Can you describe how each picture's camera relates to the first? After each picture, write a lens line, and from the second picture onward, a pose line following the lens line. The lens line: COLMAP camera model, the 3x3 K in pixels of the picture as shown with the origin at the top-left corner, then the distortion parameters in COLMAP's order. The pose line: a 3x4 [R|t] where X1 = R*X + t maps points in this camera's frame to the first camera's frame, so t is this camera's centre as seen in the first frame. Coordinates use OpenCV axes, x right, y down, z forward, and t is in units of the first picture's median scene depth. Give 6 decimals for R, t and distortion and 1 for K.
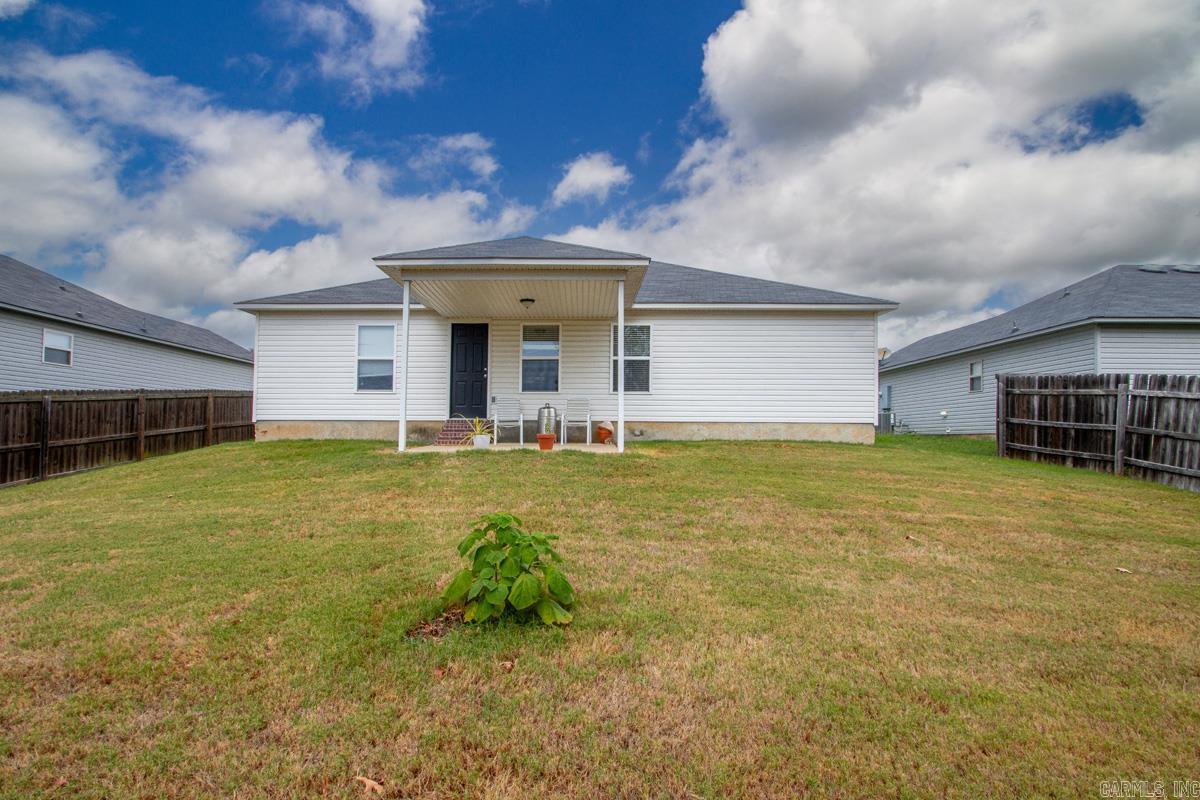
lens RADIAL K [[568.0, 0, 579.6], [0, 568.0, 401.3], [0, 0, 1]] dist [0.001462, -0.012469]
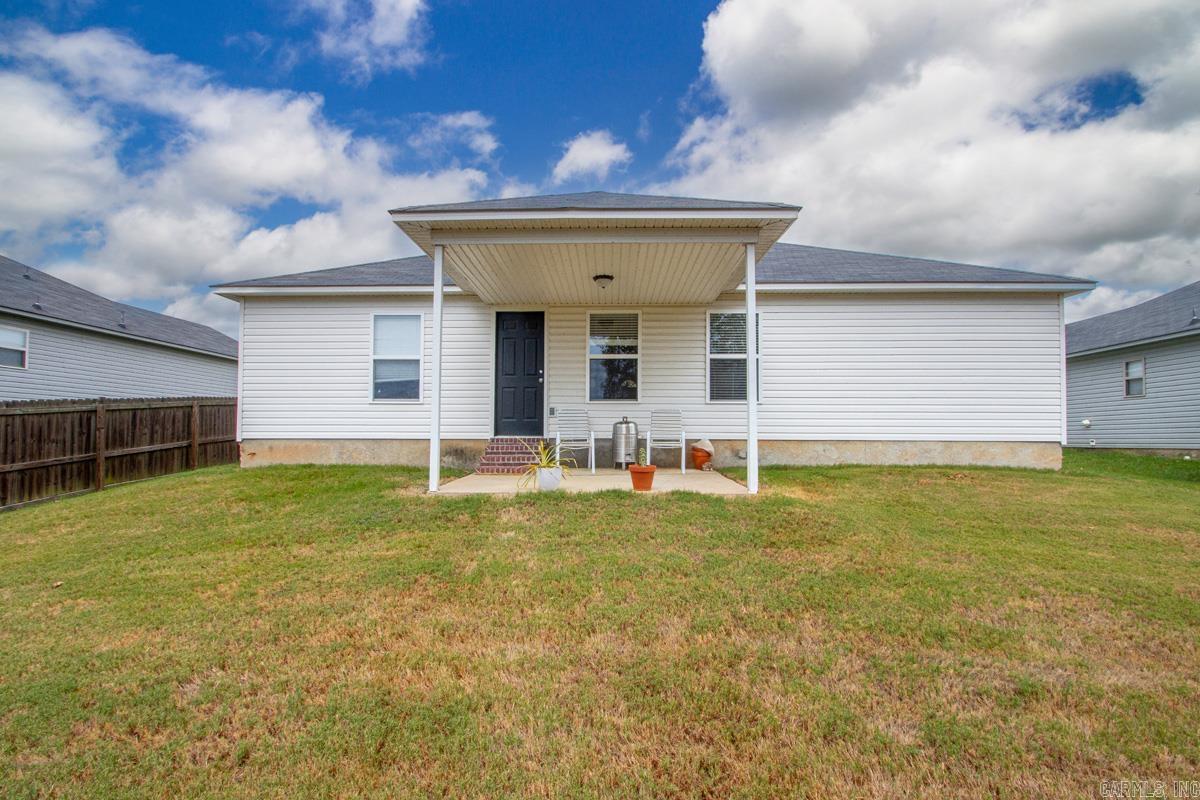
lens RADIAL K [[571.9, 0, 612.9], [0, 571.9, 408.2], [0, 0, 1]] dist [0.002387, -0.012565]
pose [[0.999940, -0.004098, 0.010199, -0.075574], [0.003974, 0.999919, 0.012082, -0.015623], [-0.010247, -0.012040, 0.999875, 0.224450]]
